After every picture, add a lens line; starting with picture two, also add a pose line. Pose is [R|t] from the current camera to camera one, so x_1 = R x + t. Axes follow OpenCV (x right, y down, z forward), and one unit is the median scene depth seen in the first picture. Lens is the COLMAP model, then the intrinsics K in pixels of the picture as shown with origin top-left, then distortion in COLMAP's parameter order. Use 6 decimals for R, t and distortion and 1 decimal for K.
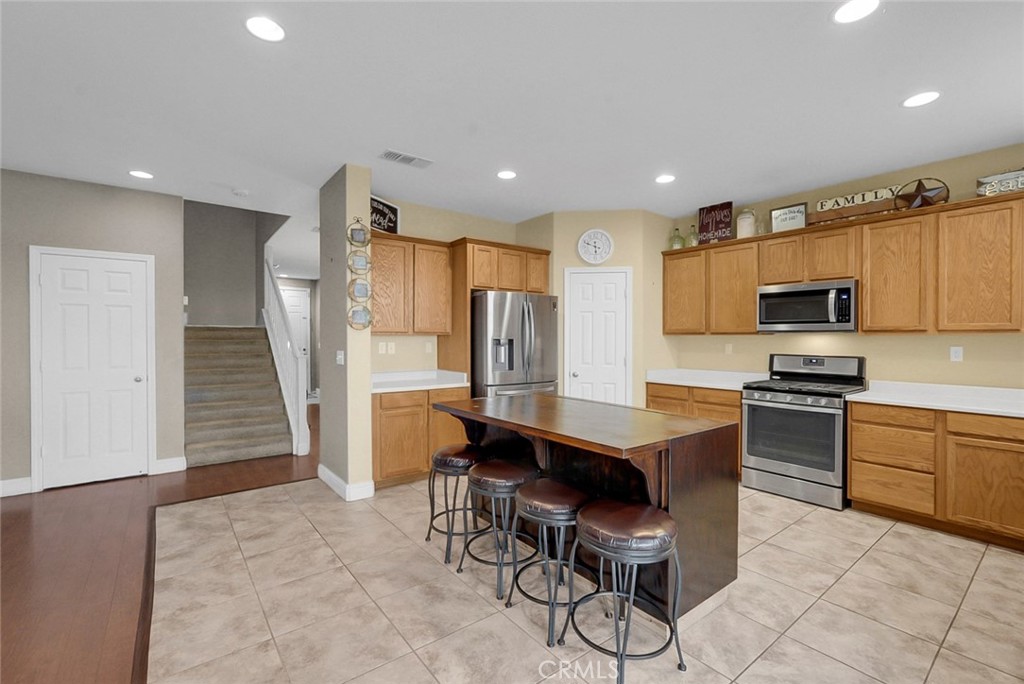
lens RADIAL K [[457.3, 0, 510.6], [0, 457.3, 338.8], [0, 0, 1]] dist [-0.000290, 0.001512]
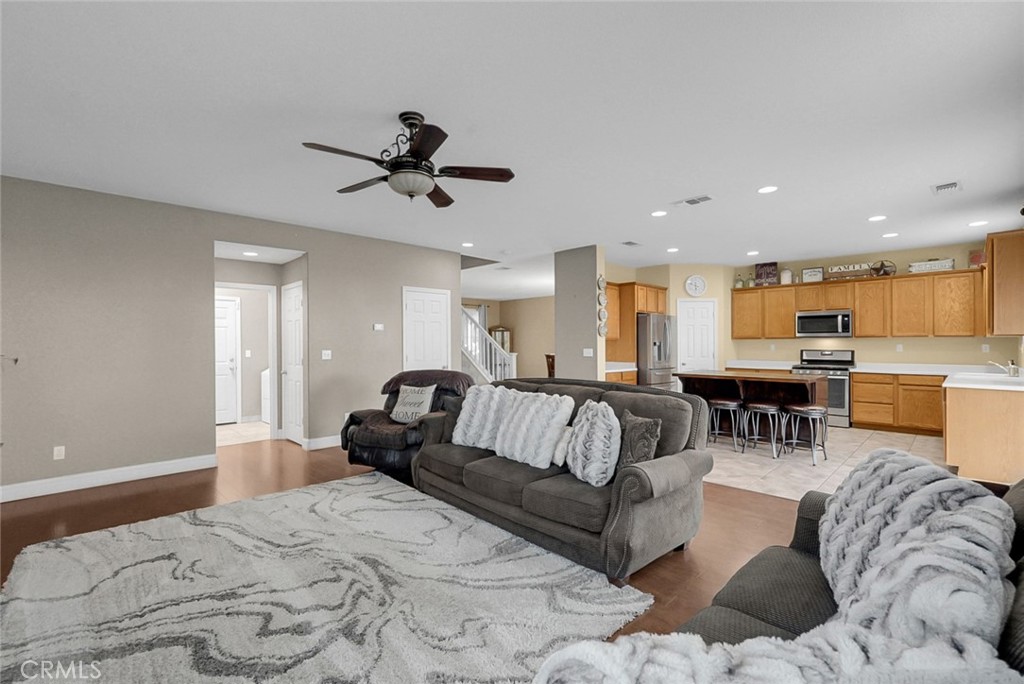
lens RADIAL K [[457.3, 0, 513.7], [0, 457.3, 343.6], [0, 0, 1]] dist [-0.000290, 0.001512]
pose [[0.991035, -0.005019, 0.133507, -0.826644], [0.005756, 0.999970, -0.005139, 0.012328], [-0.133477, 0.005861, 0.991035, -0.651557]]
